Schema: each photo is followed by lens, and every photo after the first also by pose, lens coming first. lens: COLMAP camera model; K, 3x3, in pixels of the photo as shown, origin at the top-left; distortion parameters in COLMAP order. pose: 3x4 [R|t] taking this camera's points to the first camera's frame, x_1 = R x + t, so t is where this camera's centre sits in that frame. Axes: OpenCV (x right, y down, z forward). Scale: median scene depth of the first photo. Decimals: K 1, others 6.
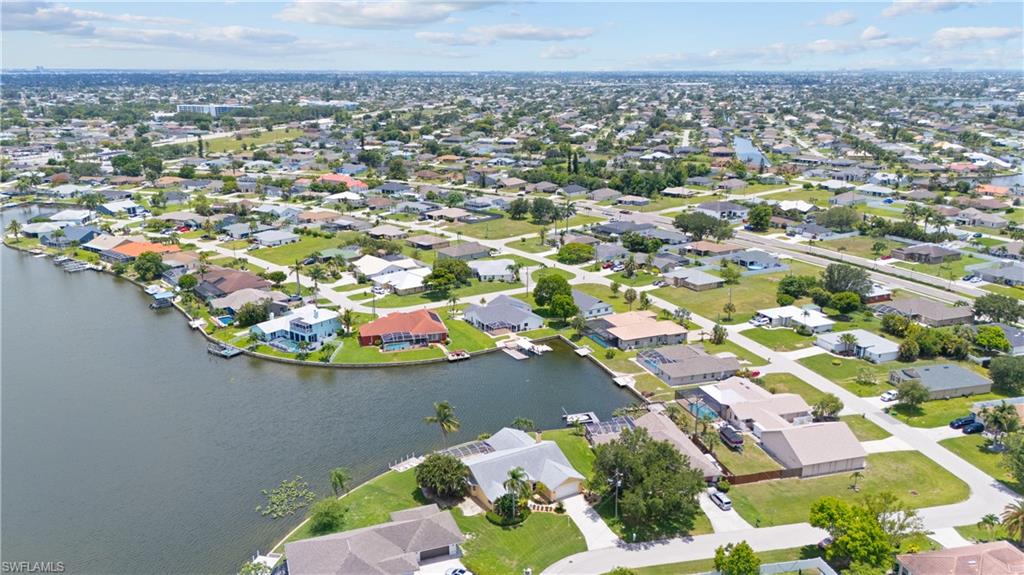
lens RADIAL K [[749.9, 0, 512.0], [0, 749.9, 287.5], [0, 0, 1]] dist [0.101162, -0.120421]
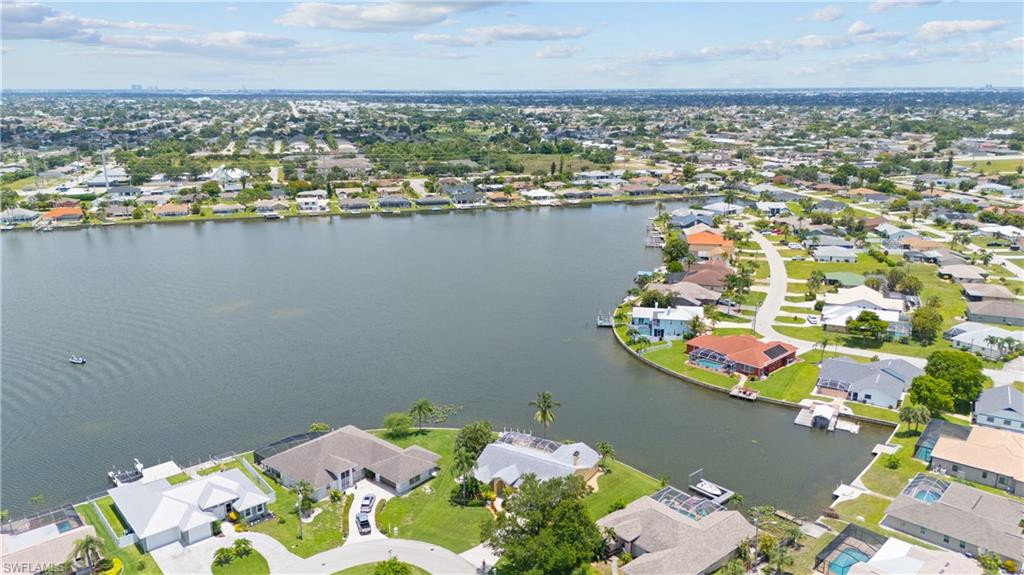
lens RADIAL K [[743.5, 0, 516.4], [0, 743.5, 282.2], [0, 0, 1]] dist [0.076404, -0.114637]
pose [[0.482673, 0.216062, -0.848731, 0.442349], [-0.237013, 0.965155, 0.110911, -0.059762], [0.843120, 0.147626, 0.517064, 0.254515]]
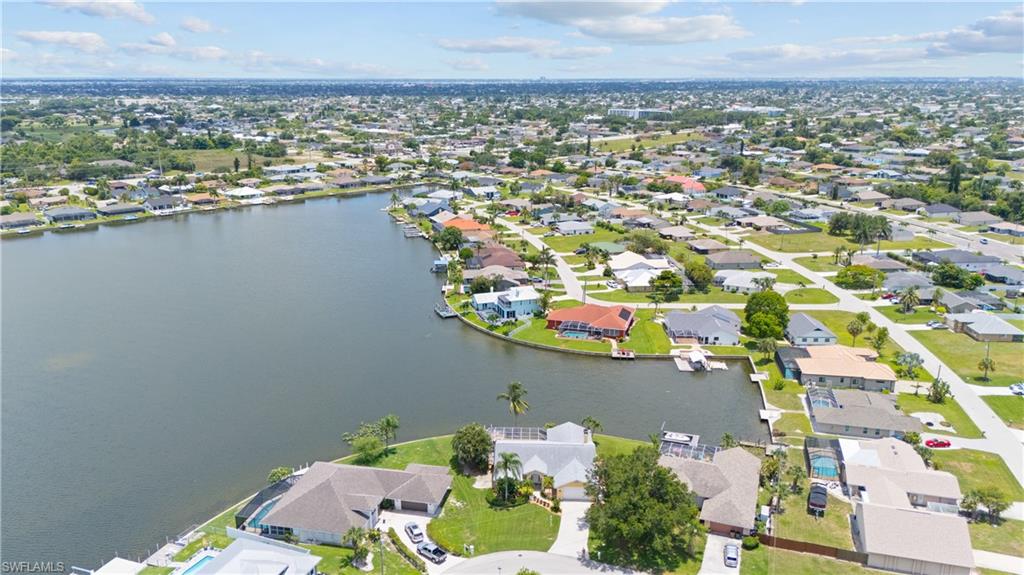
lens RADIAL K [[743.5, 0, 516.4], [0, 743.5, 282.2], [0, 0, 1]] dist [0.076404, -0.114637]
pose [[0.846007, 0.138541, -0.514858, 0.257203], [-0.145022, 0.989037, 0.027837, -0.008829], [0.513070, 0.051115, 0.856823, 0.067908]]
